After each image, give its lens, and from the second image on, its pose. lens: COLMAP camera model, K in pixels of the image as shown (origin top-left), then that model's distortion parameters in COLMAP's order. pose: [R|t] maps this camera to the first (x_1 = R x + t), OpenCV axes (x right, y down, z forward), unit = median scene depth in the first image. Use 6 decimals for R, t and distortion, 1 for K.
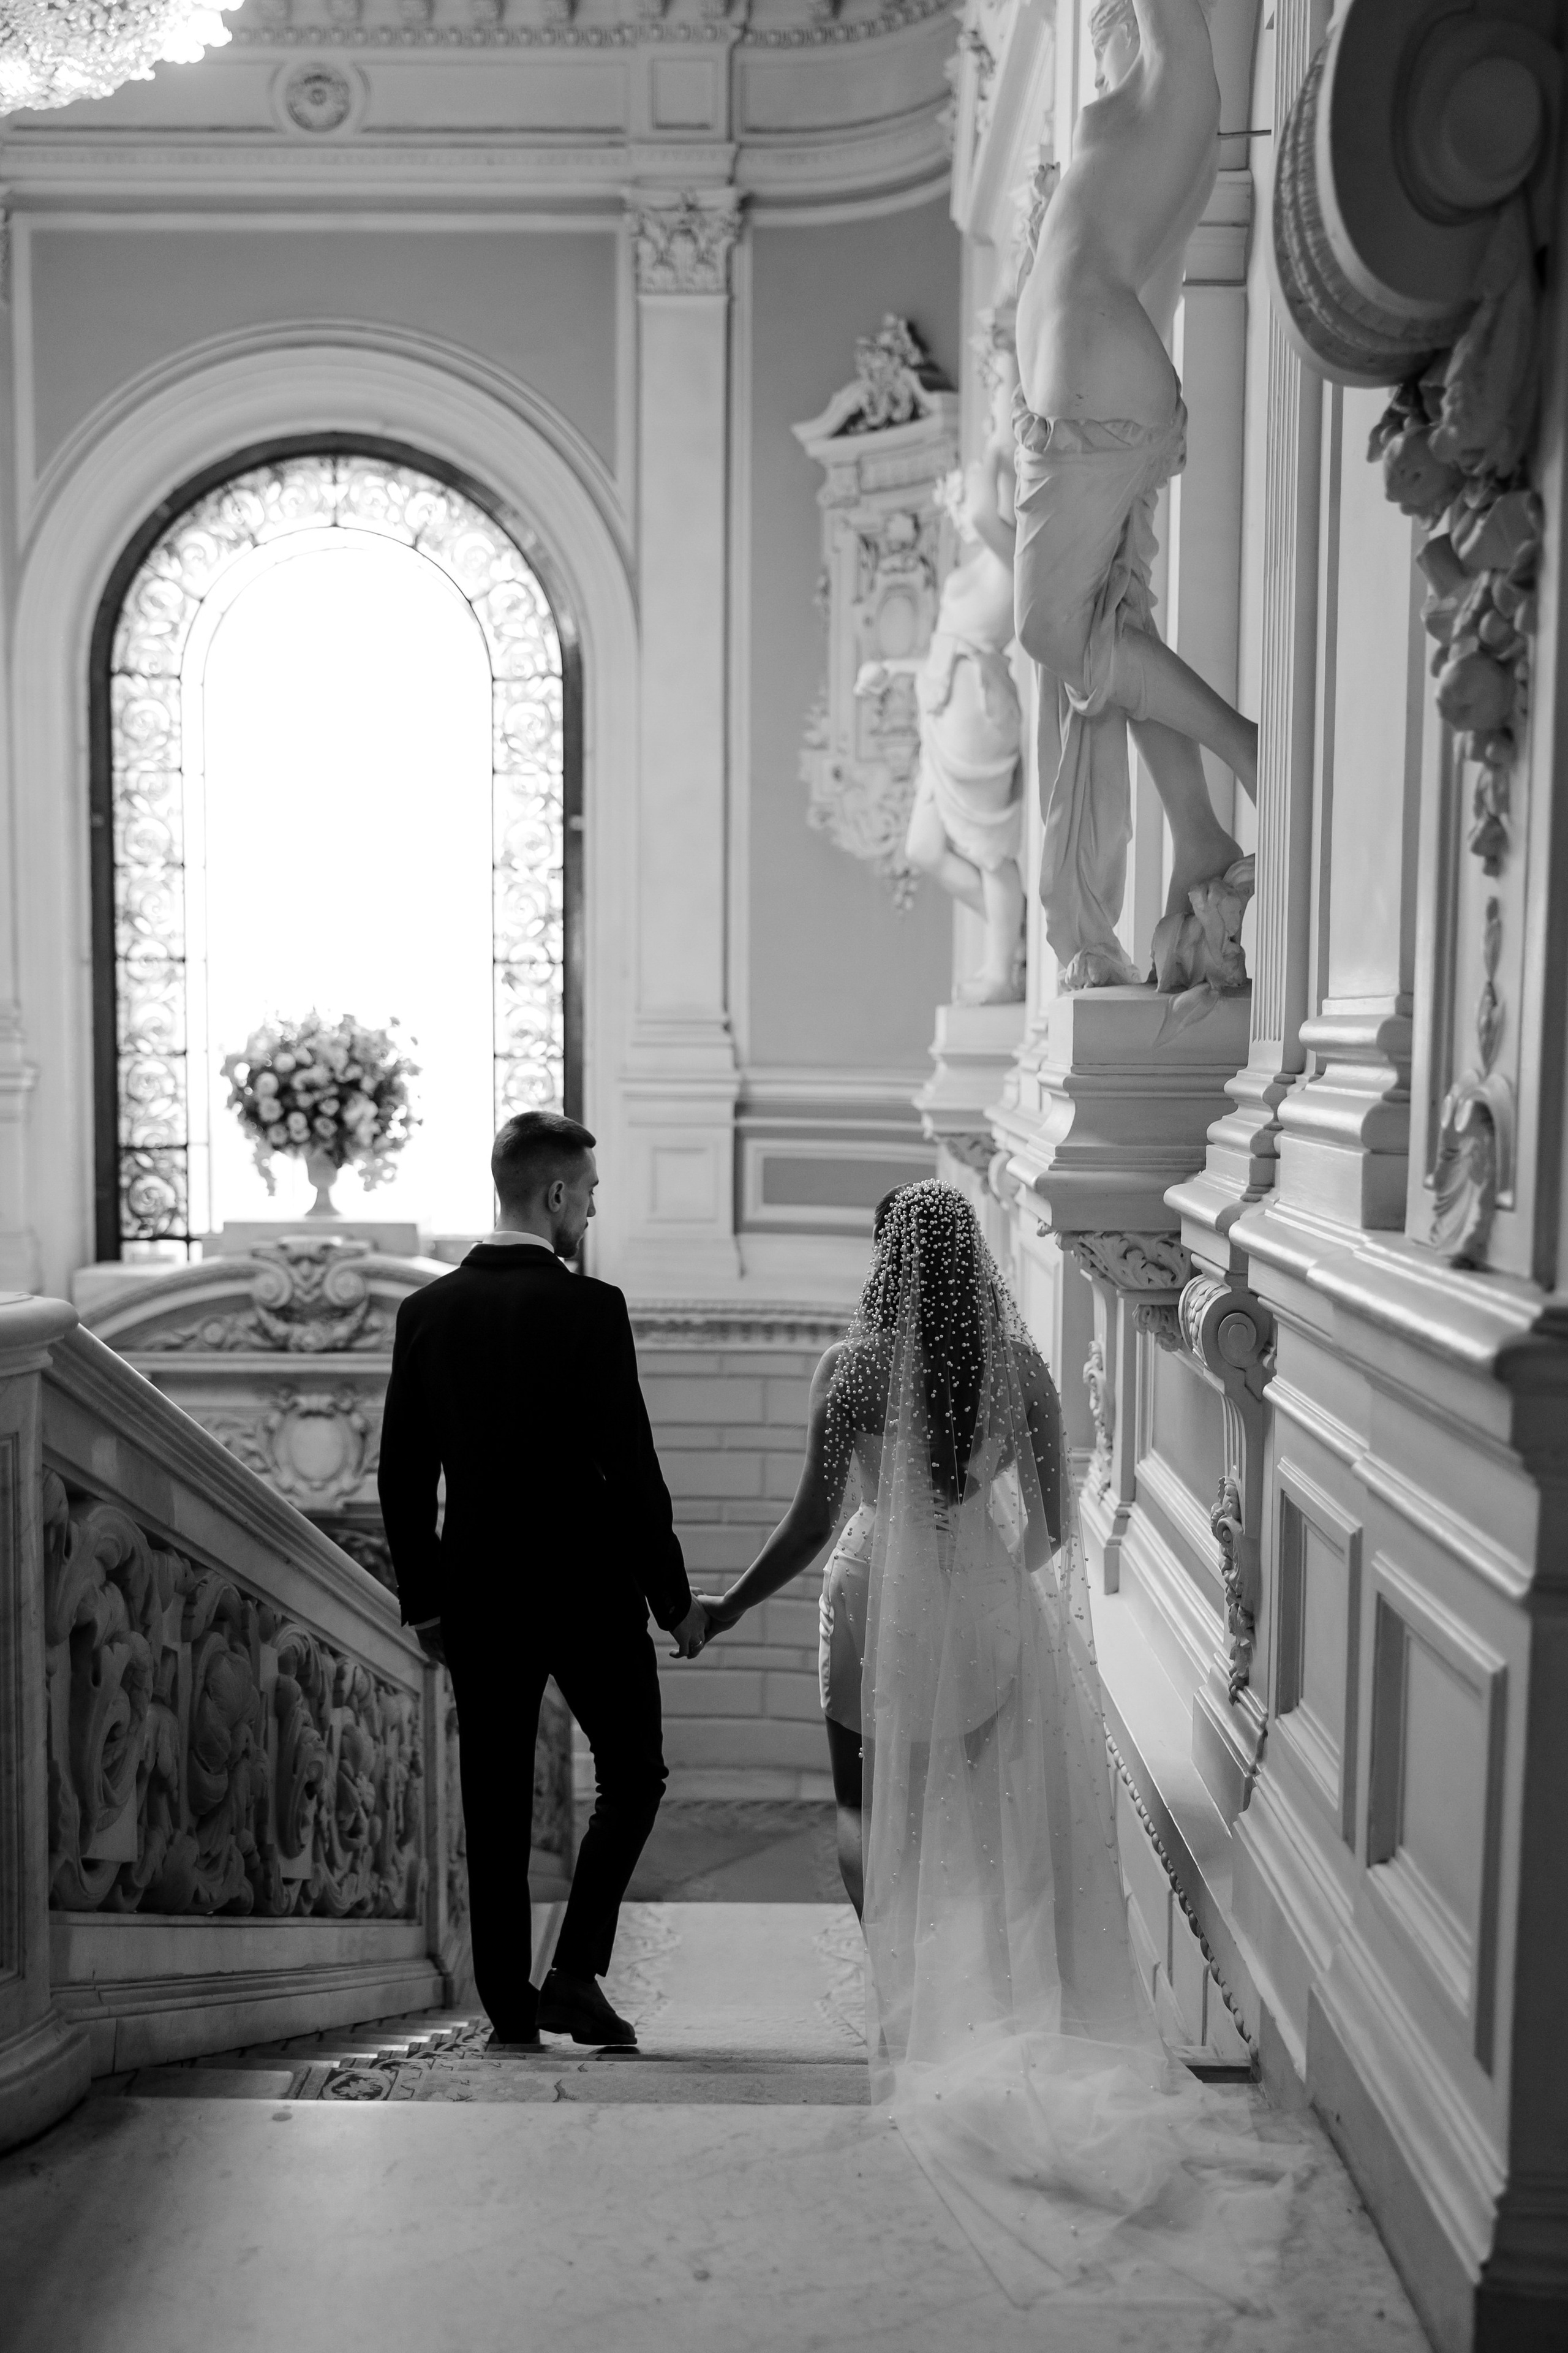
lens RADIAL K [[2451.6, 0, 782.7], [0, 2451.6, 1209.2], [0, 0, 1]] dist [-0.002060, 0.019049]
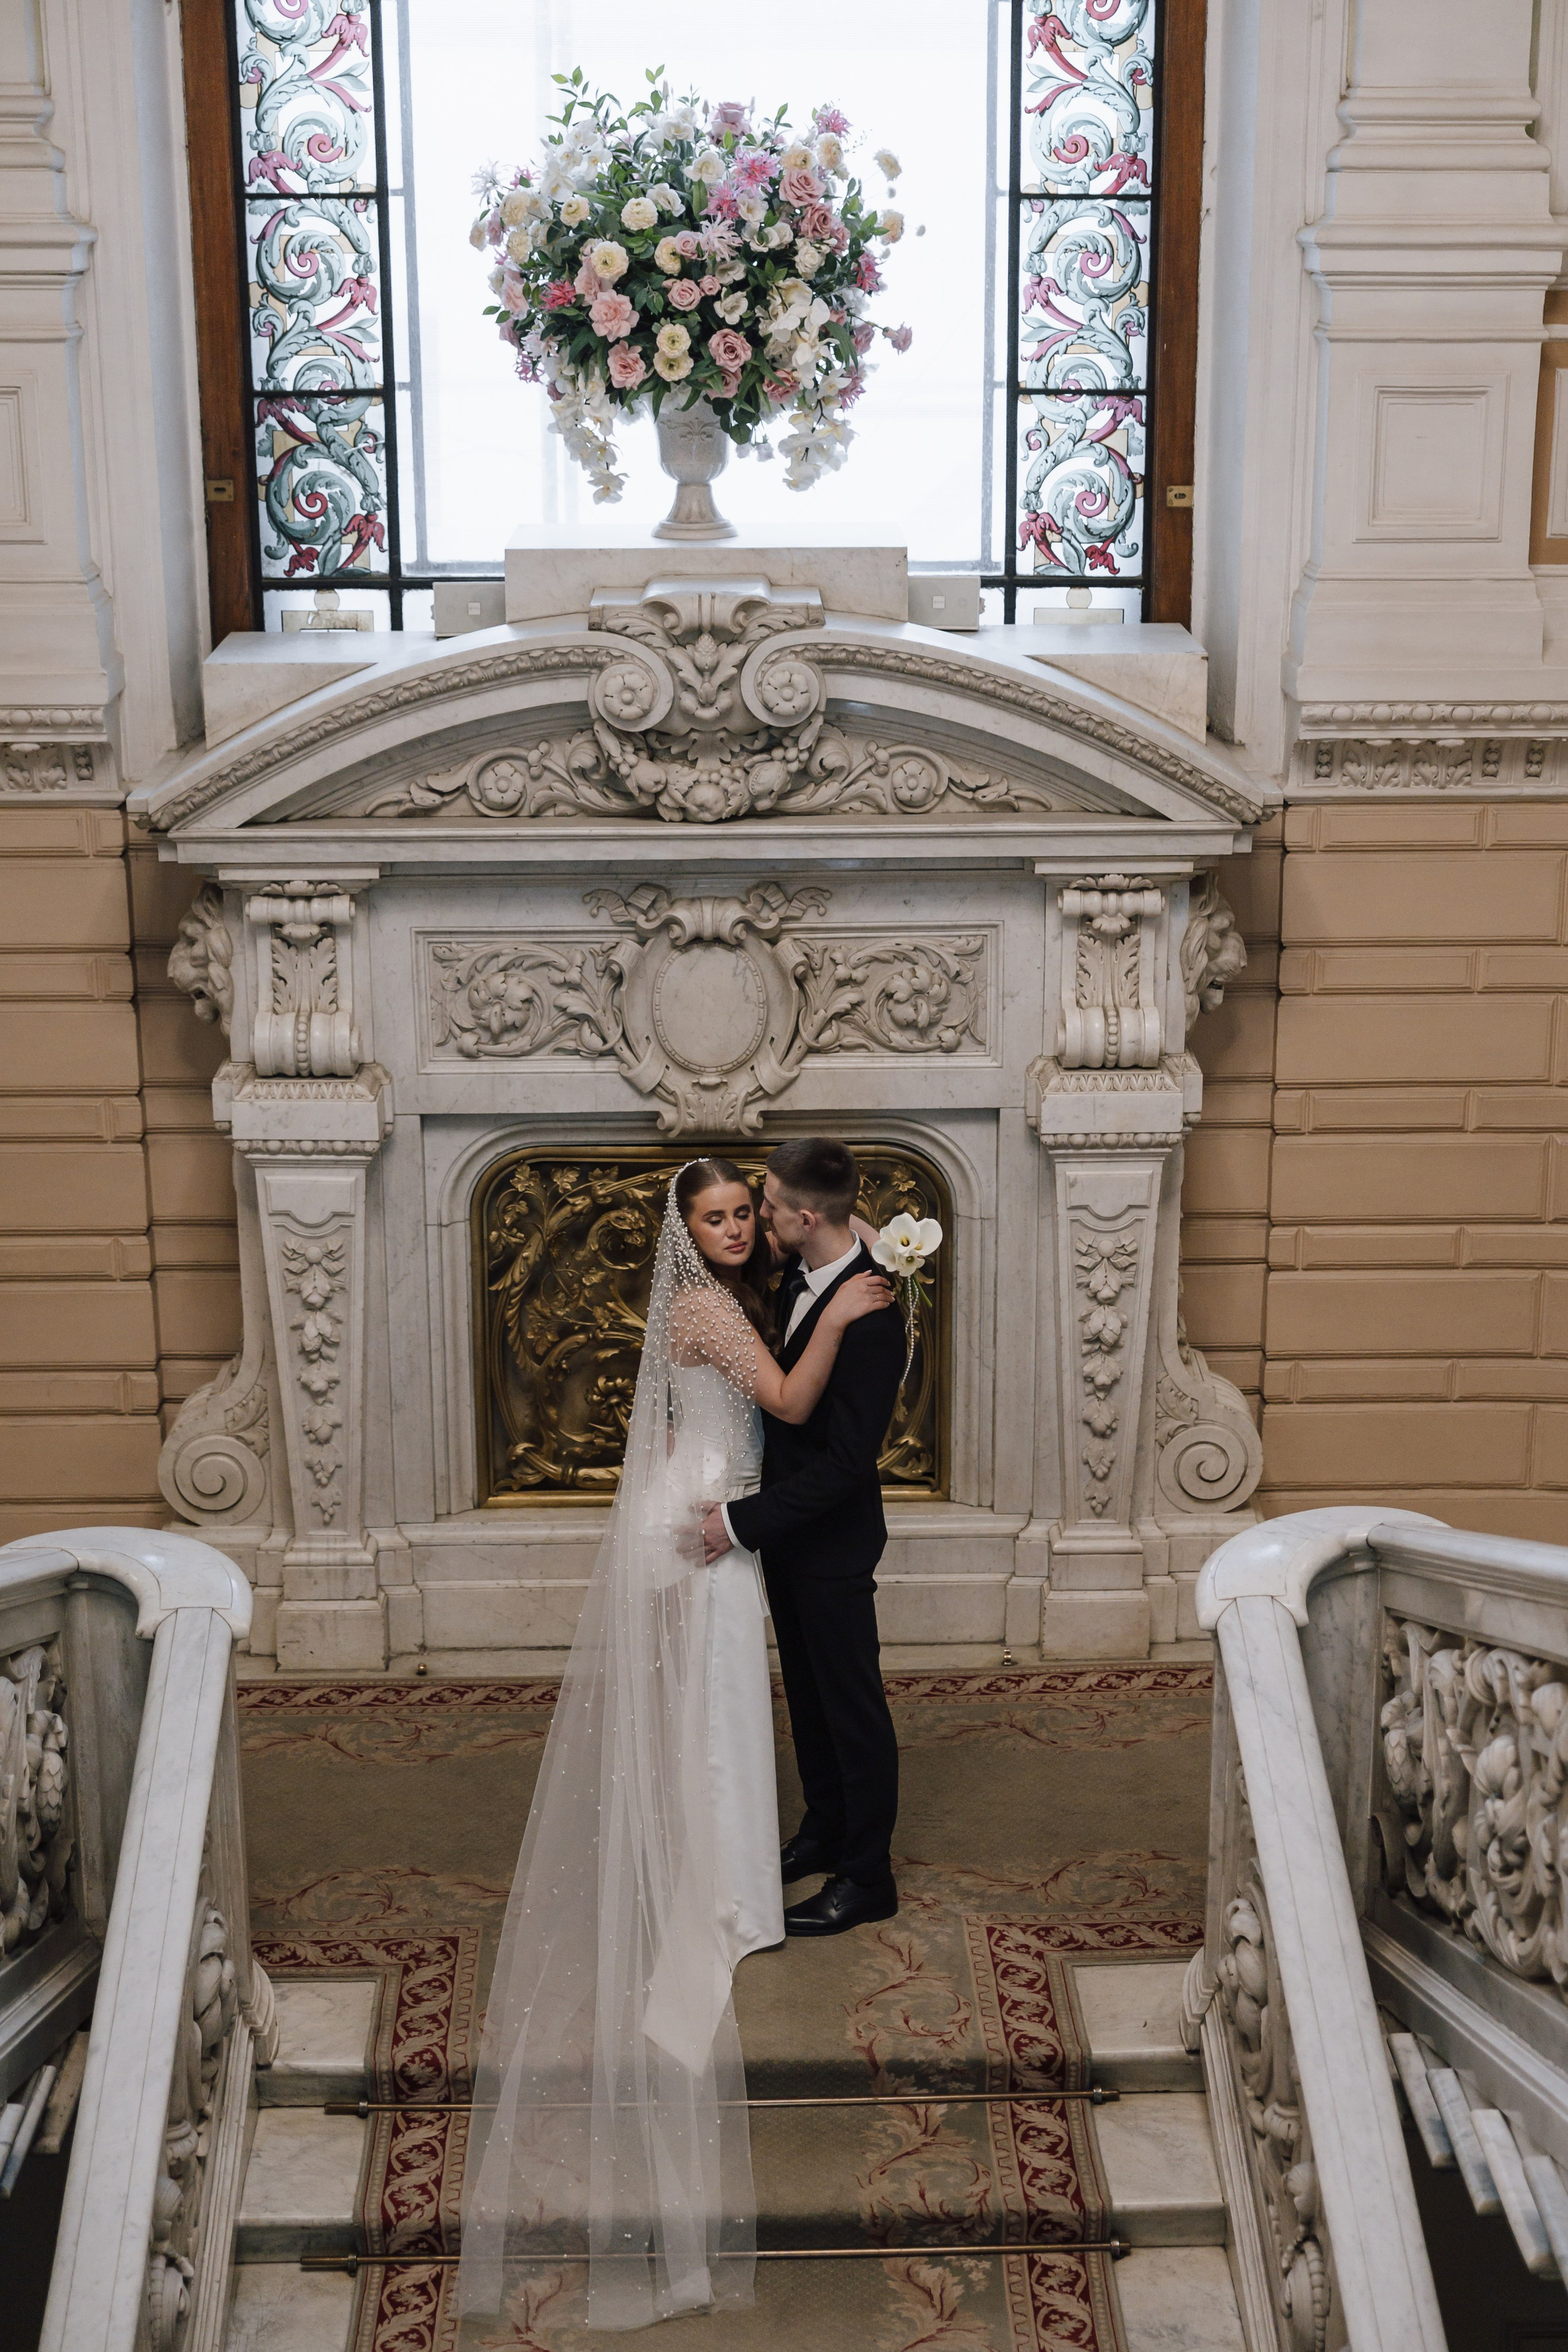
lens RADIAL K [[3417.4, 0, 788.7], [0, 3417.4, 1171.9], [0, 0, 1]] dist [0.019195, 0.065085]
pose [[0.999291, -0.017005, 0.033582, -0.201198], [0.009665, 0.978146, 0.207697, -0.015487], [-0.036380, -0.207225, 0.977617, 0.311153]]
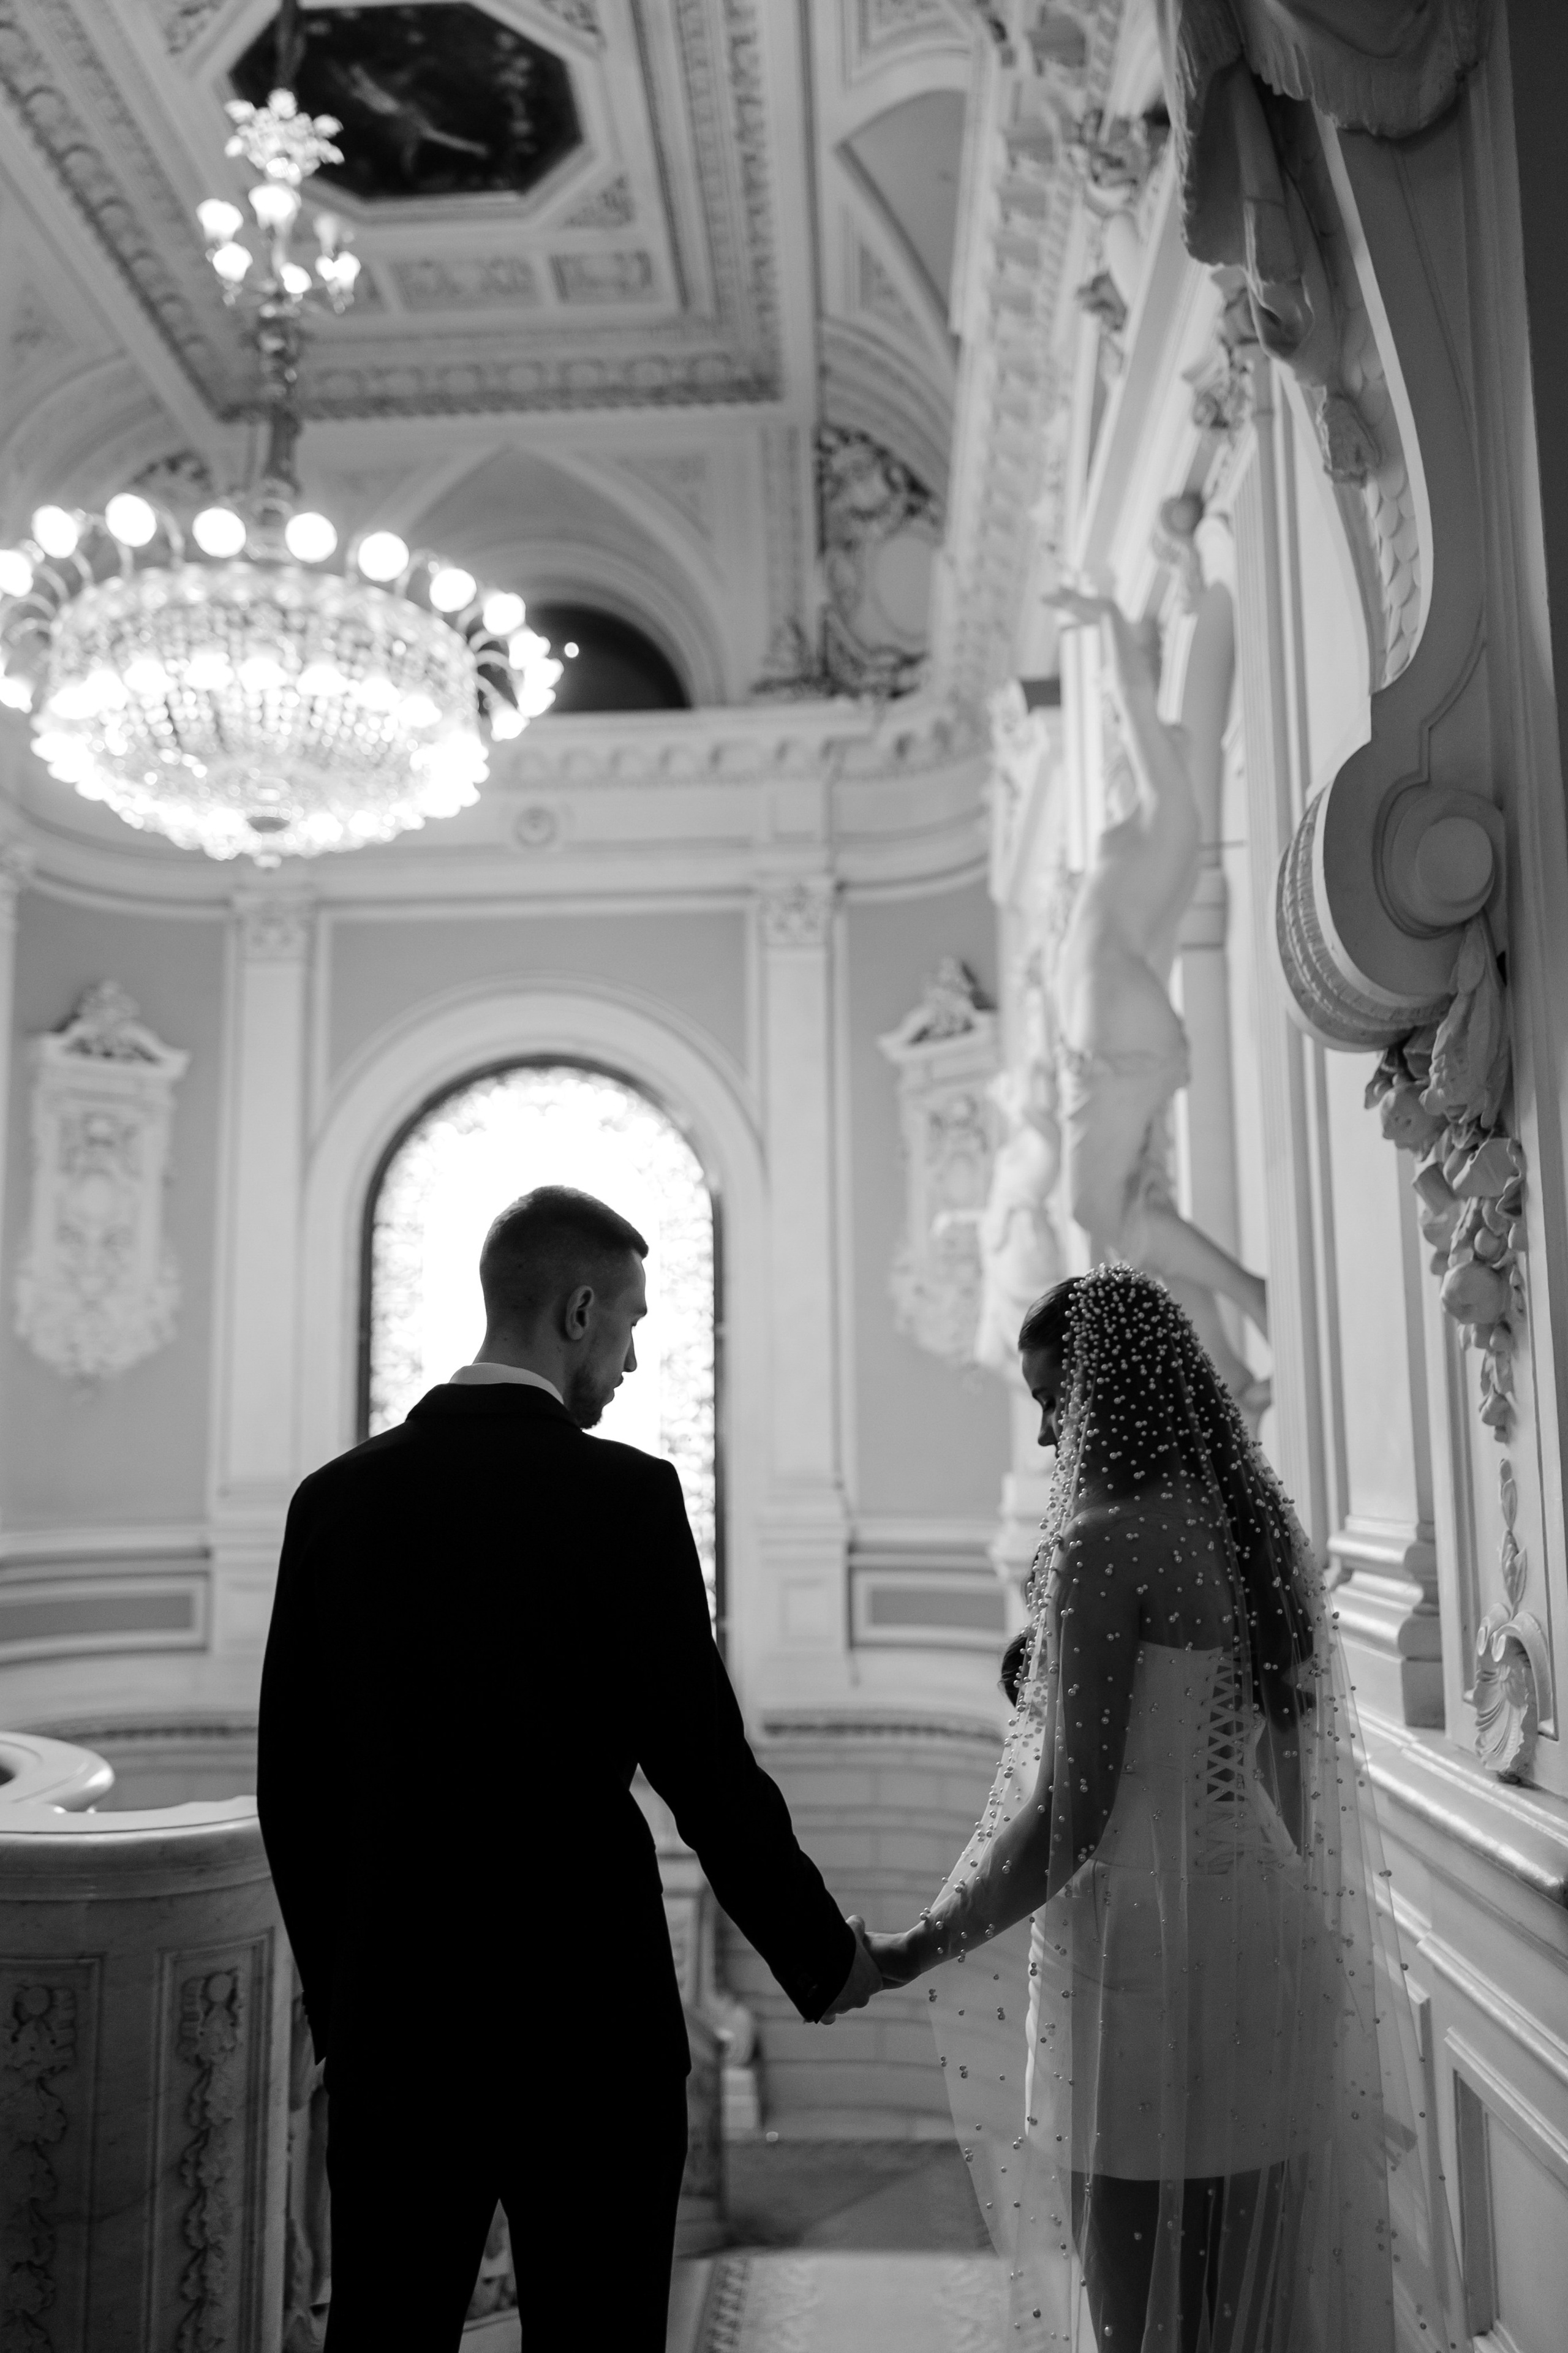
lens RADIAL K [[1848.4, 0, 788.0], [0, 1848.4, 1180.4], [0, 0, 1]] dist [0.004172, -0.002651]
pose [[0.998778, -0.025278, -0.042476, -0.004215], [0.015151, 0.974536, -0.223720, -0.013850], [0.047049, 0.222803, 0.973727, 0.015447]]
